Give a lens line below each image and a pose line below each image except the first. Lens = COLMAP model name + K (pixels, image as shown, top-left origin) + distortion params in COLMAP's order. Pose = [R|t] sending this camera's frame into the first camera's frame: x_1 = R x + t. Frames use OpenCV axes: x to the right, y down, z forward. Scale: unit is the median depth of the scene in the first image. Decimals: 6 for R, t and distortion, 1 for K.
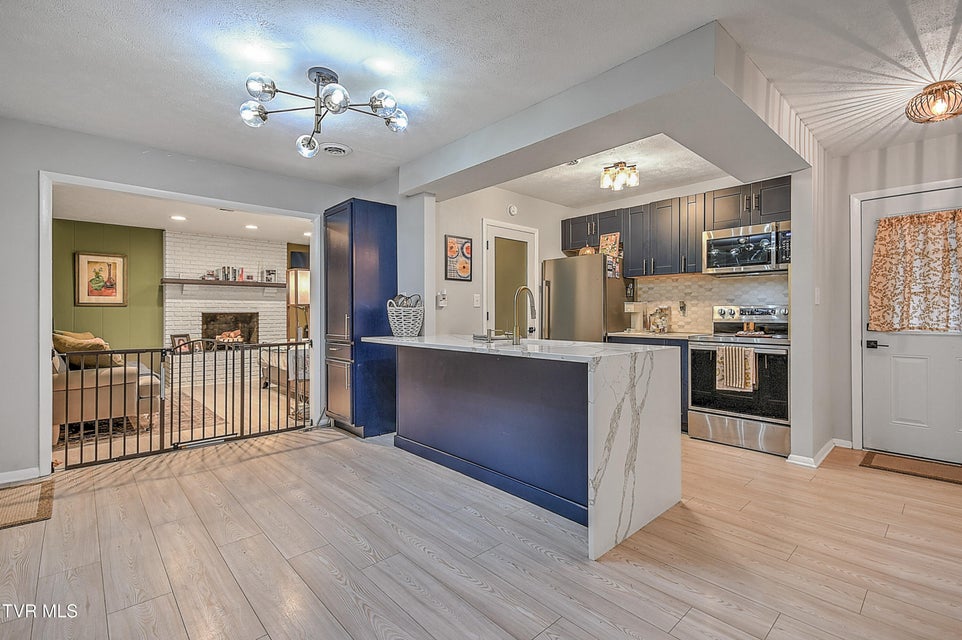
lens RADIAL K [[434.7, 0, 481.3], [0, 434.7, 315.8], [0, 0, 1]] dist [0.011782, -0.000194]
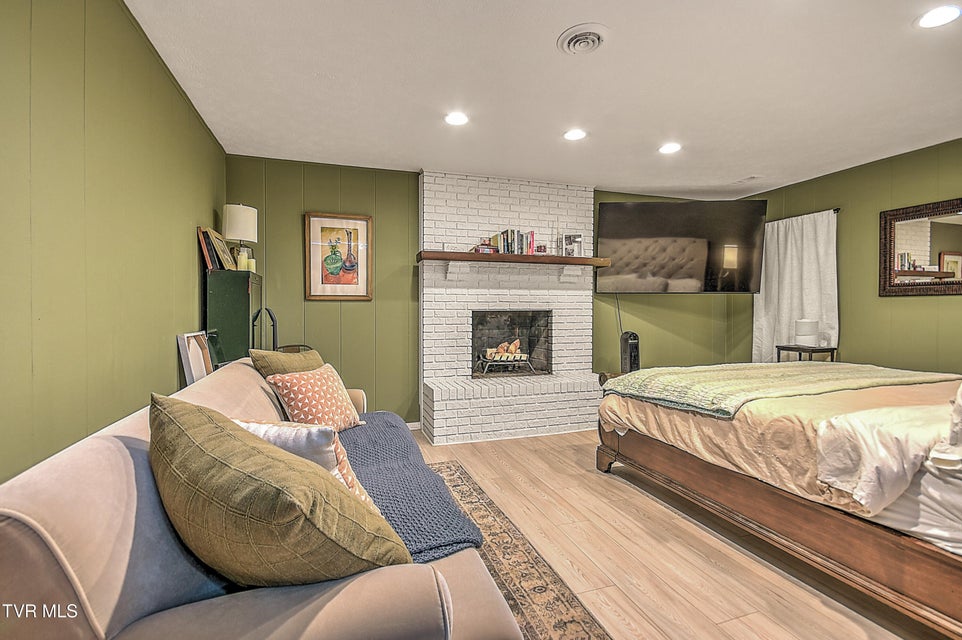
lens RADIAL K [[434.7, 0, 479.9], [0, 434.7, 316.7], [0, 0, 1]] dist [0.011782, -0.000194]
pose [[0.909580, -0.001184, -0.415528, -0.374240], [0.001285, 0.999999, -0.000037, 0.001323], [0.415528, -0.000501, 0.909580, 0.455604]]
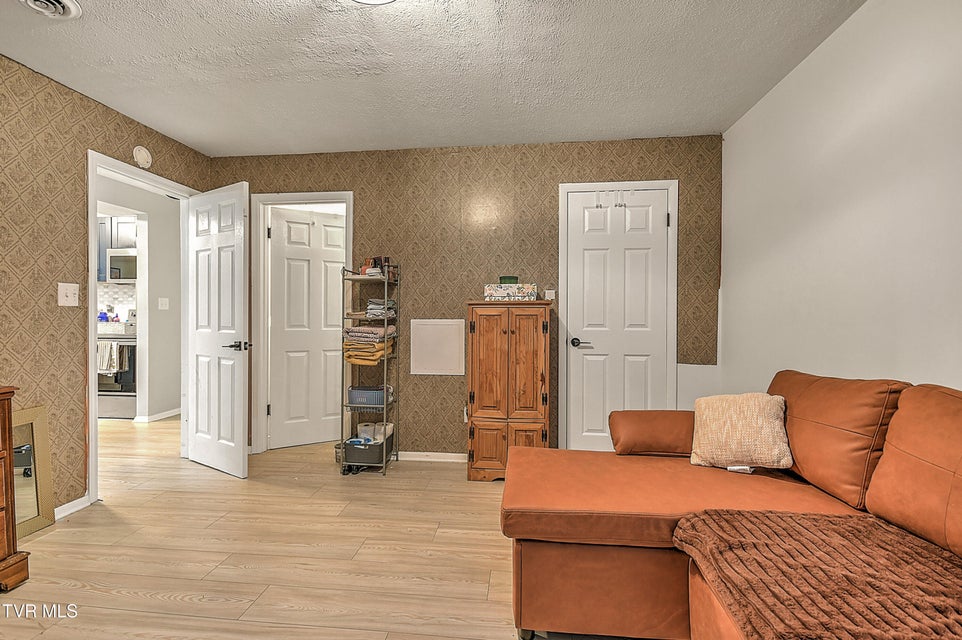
lens RADIAL K [[434.7, 0, 477.4], [0, 434.7, 320.2], [0, 0, 1]] dist [0.011782, -0.000194]
pose [[0.755051, 0.004825, 0.655648, 0.724253], [-0.004975, 0.999986, -0.001631, 0.007692], [-0.655647, -0.002030, 0.755065, -0.901261]]
